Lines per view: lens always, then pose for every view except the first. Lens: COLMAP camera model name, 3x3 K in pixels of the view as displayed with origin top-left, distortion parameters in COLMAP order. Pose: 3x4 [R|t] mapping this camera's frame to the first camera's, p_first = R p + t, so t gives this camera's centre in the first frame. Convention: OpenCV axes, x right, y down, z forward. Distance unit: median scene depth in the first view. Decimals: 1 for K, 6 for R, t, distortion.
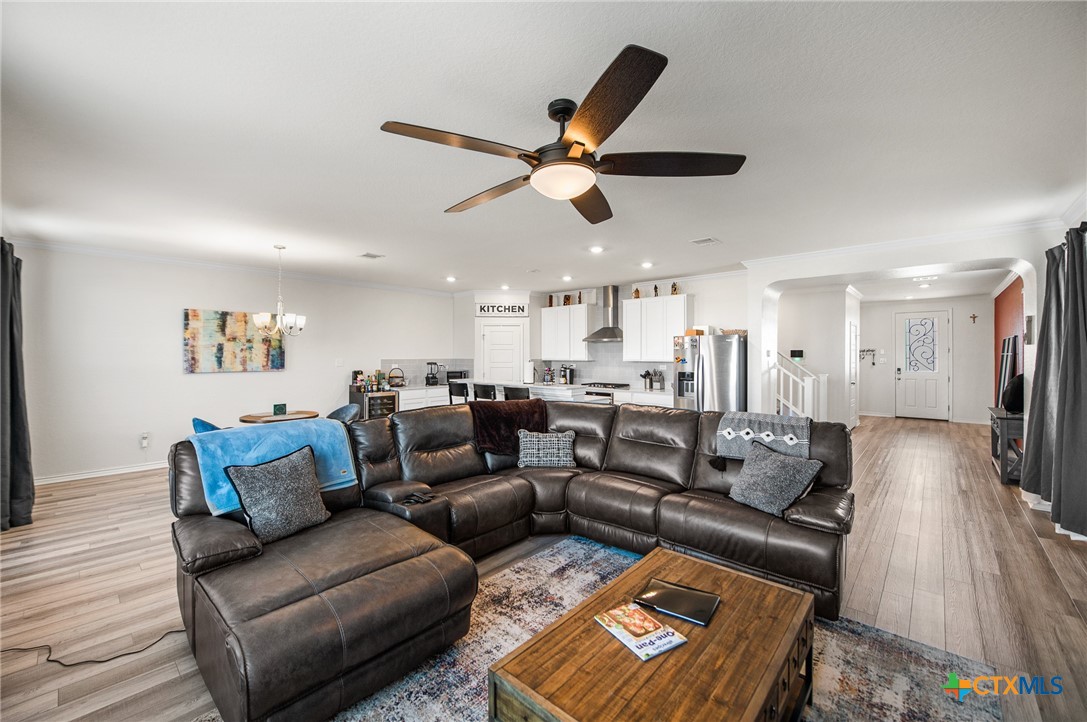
lens RADIAL K [[439.7, 0, 525.1], [0, 439.7, 356.9], [0, 0, 1]] dist [-0.001998, -0.002649]
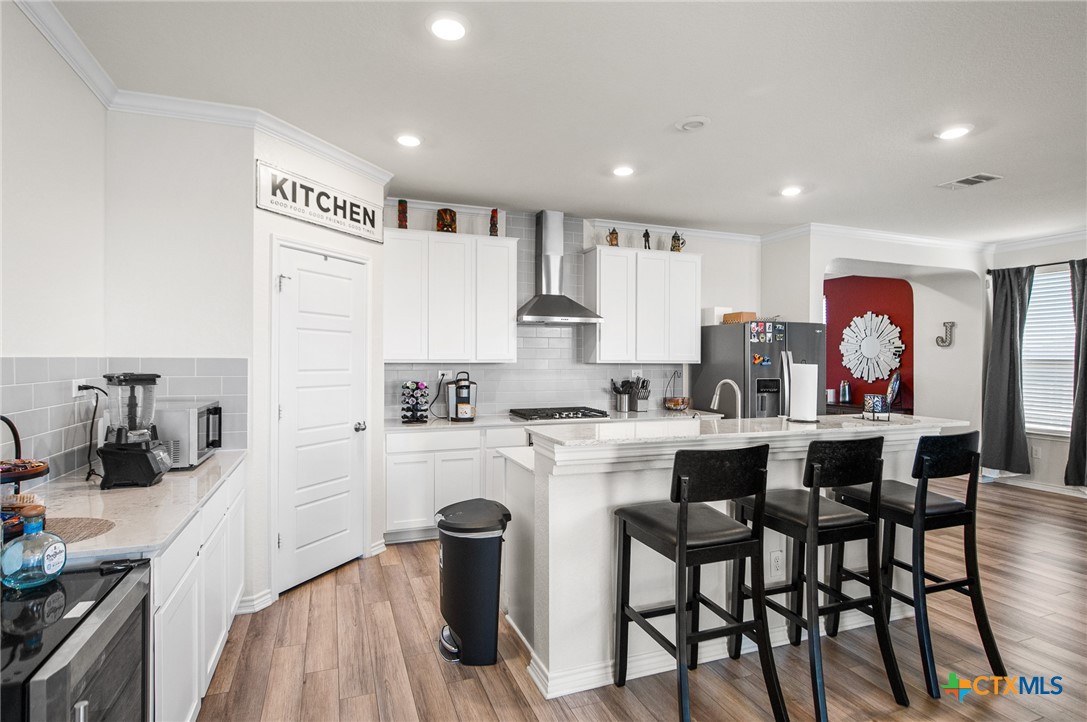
lens RADIAL K [[565.1, 0, 544.4], [0, 565.1, 354.3], [0, 0, 1]] dist [0.006687, 0.000691]
pose [[0.420134, 0.009215, 0.907415, -0.475280], [-0.001243, 0.999953, -0.009579, 0.007025], [-0.907461, 0.002896, 0.420125, 0.893019]]
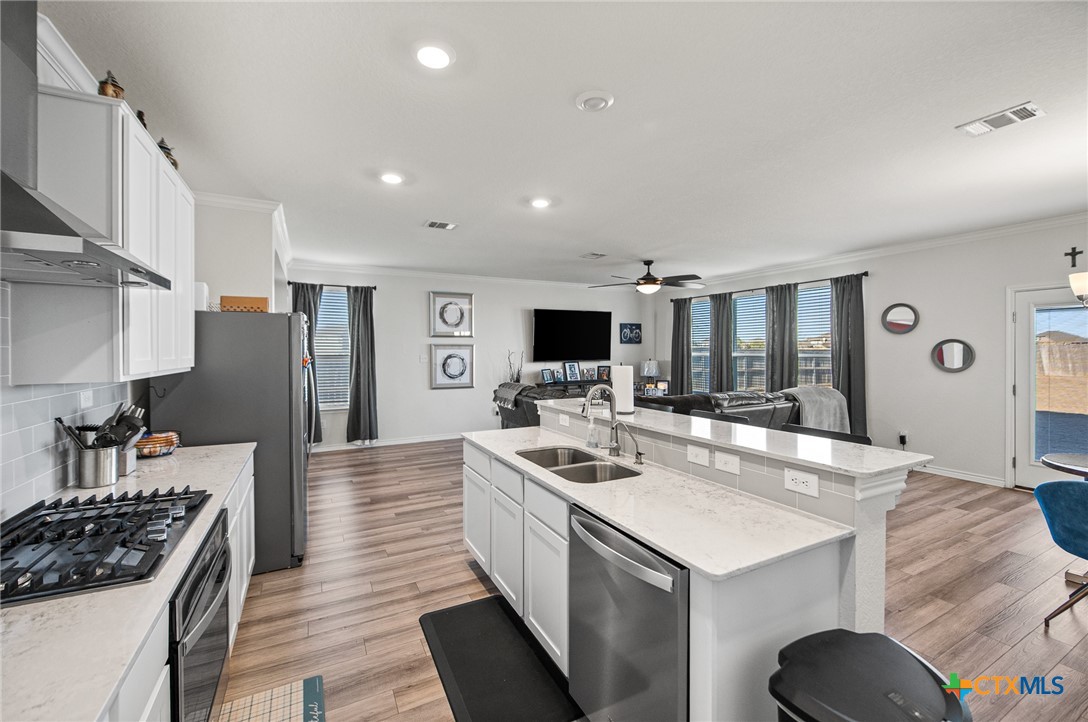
lens RADIAL K [[440.1, 0, 540.7], [0, 440.1, 353.5], [0, 0, 1]] dist [-0.001998, -0.002649]
pose [[-0.948737, -0.000184, 0.316066, -0.050374], [0.004485, 0.999891, 0.014046, -0.009213], [-0.316034, 0.014744, -0.948633, 1.314212]]
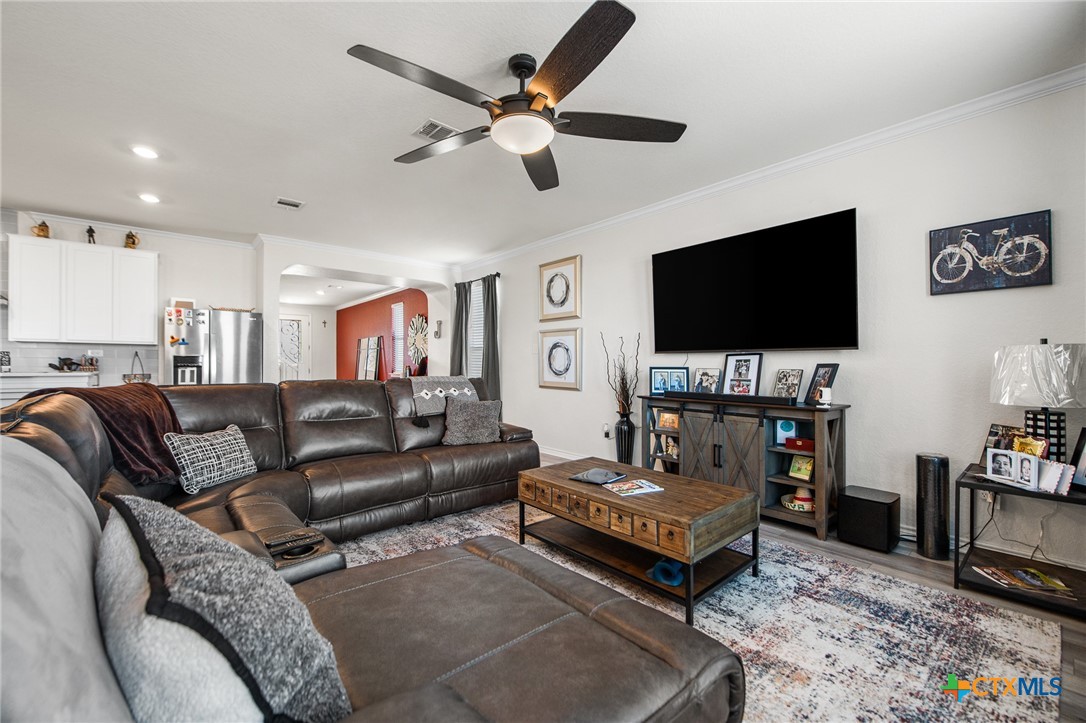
lens RADIAL K [[445.4, 0, 542.5], [0, 445.4, 366.5], [0, 0, 1]] dist [-0.009235, 0.000372]
pose [[0.103130, -0.005255, 0.994654, -0.321657], [0.000154, 0.999986, 0.005267, 0.046962], [-0.994668, -0.000390, 0.103129, 0.283481]]
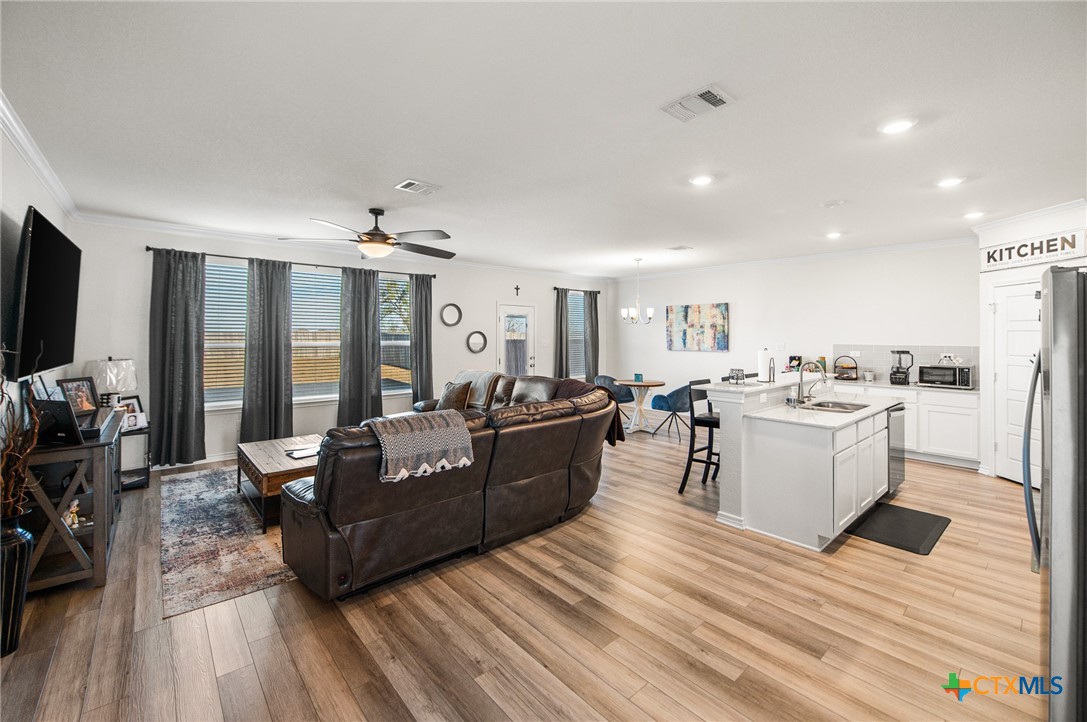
lens RADIAL K [[439.7, 0, 541.1], [0, 439.7, 328.2], [0, 0, 1]] dist [-0.001998, -0.002649]
pose [[-0.097035, -0.014700, -0.995172, 0.657417], [-0.006733, 0.999878, -0.014113, -0.010962], [0.995258, 0.005331, -0.097122, 0.644591]]
